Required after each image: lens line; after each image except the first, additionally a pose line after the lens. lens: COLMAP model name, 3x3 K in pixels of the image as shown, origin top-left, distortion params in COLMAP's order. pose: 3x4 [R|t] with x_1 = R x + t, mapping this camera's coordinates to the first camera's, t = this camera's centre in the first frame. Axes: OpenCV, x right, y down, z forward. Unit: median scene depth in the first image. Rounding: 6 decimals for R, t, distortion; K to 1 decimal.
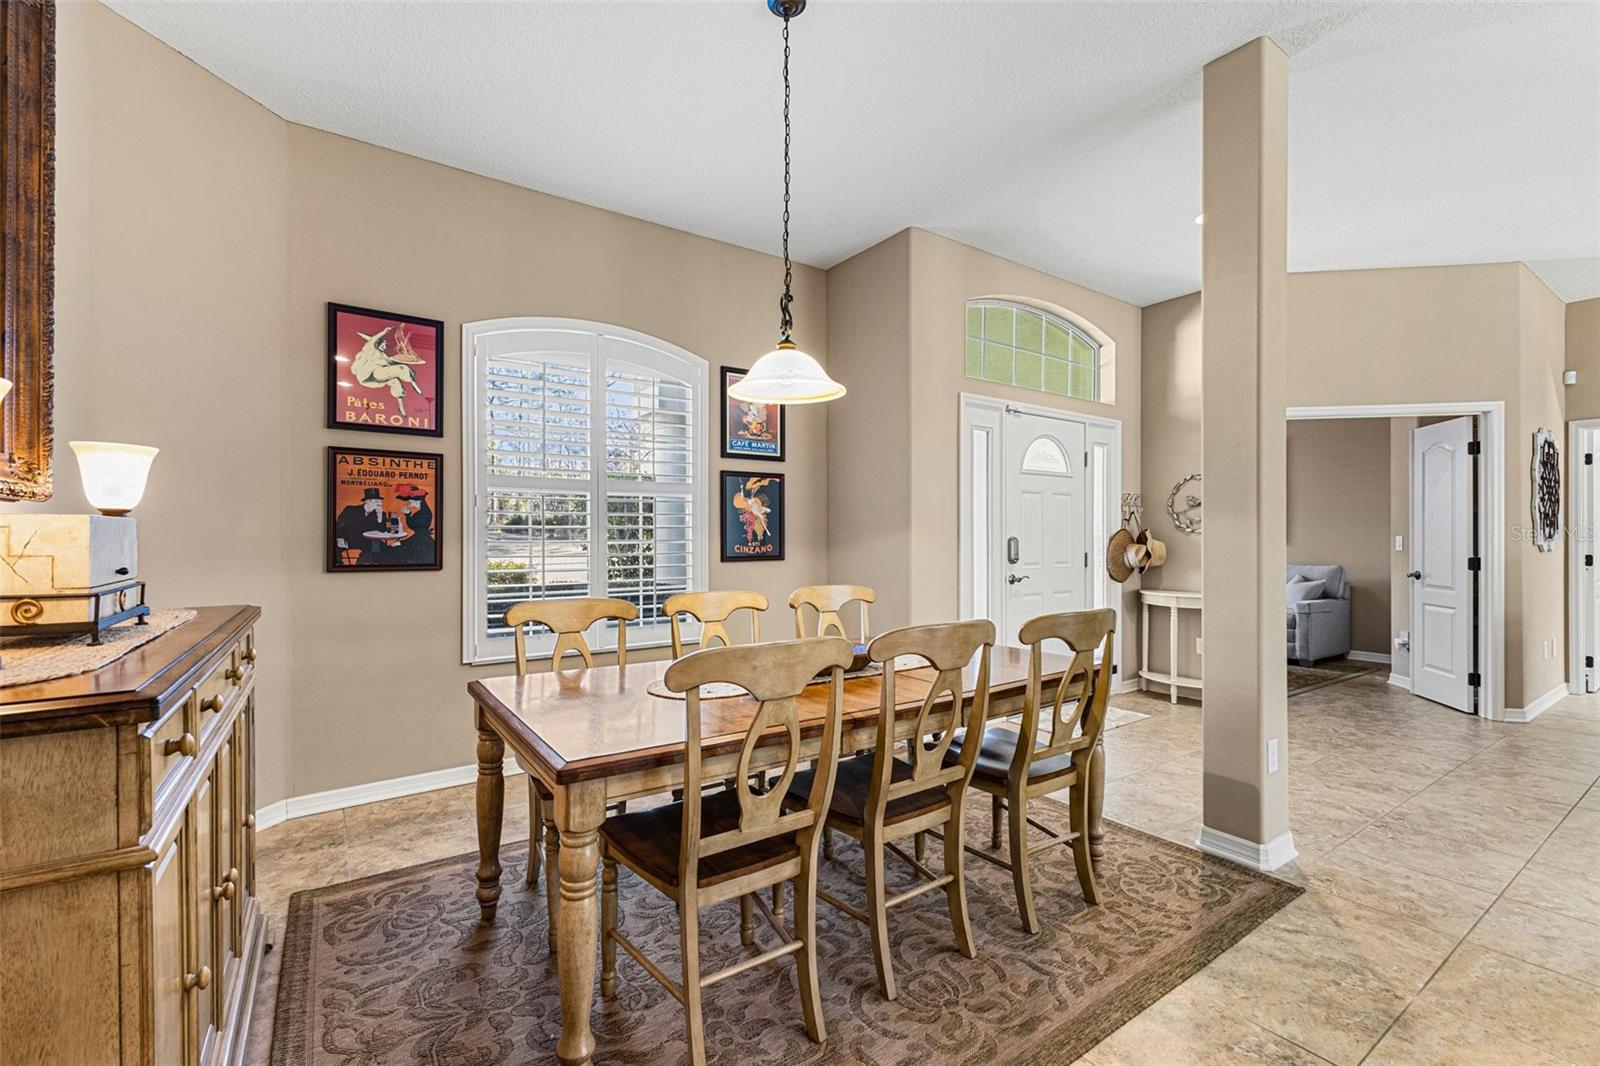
lens RADIAL K [[692.6, 0, 800.0], [0, 692.6, 533.0], [0, 0, 1]] dist [0.001367, 0.000071]
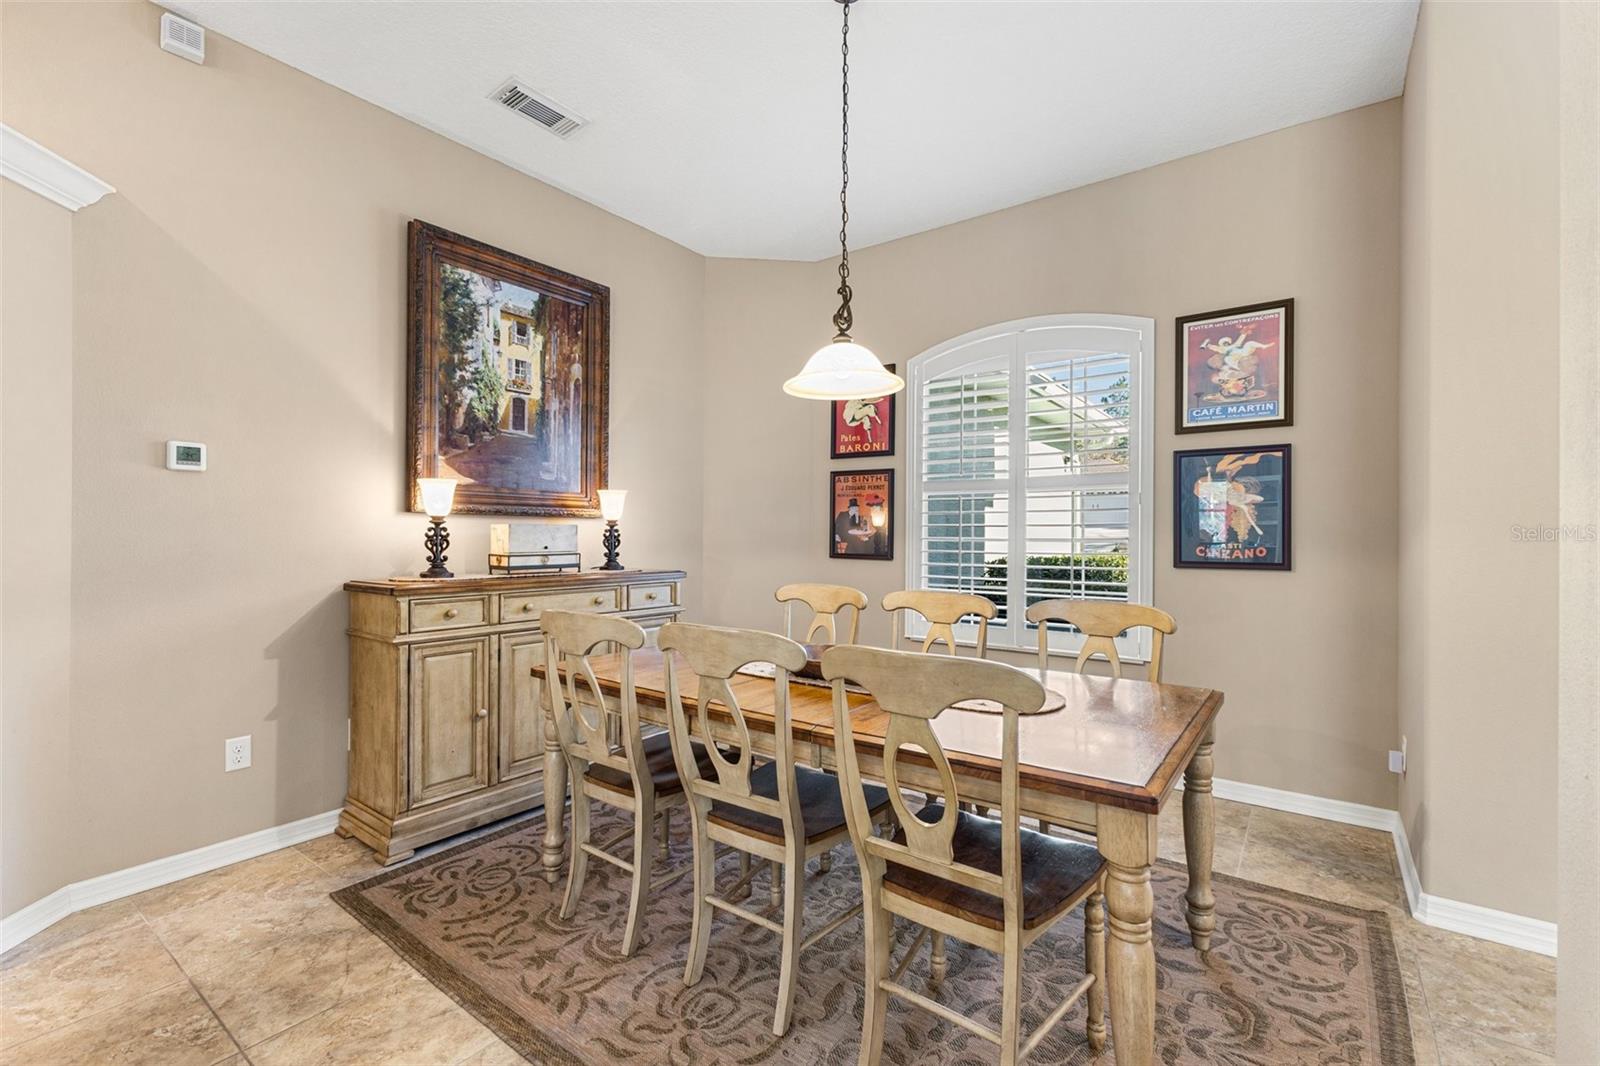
lens RADIAL K [[681.8, 0, 800.0], [0, 681.8, 533.0], [0, 0, 1]] dist [-0.000632, -0.000064]
pose [[0.319456, 0.002685, -0.947597, 0.549401], [0.000389, 0.999996, 0.002965, -0.000182], [0.947601, -0.001316, 0.319454, 0.398926]]
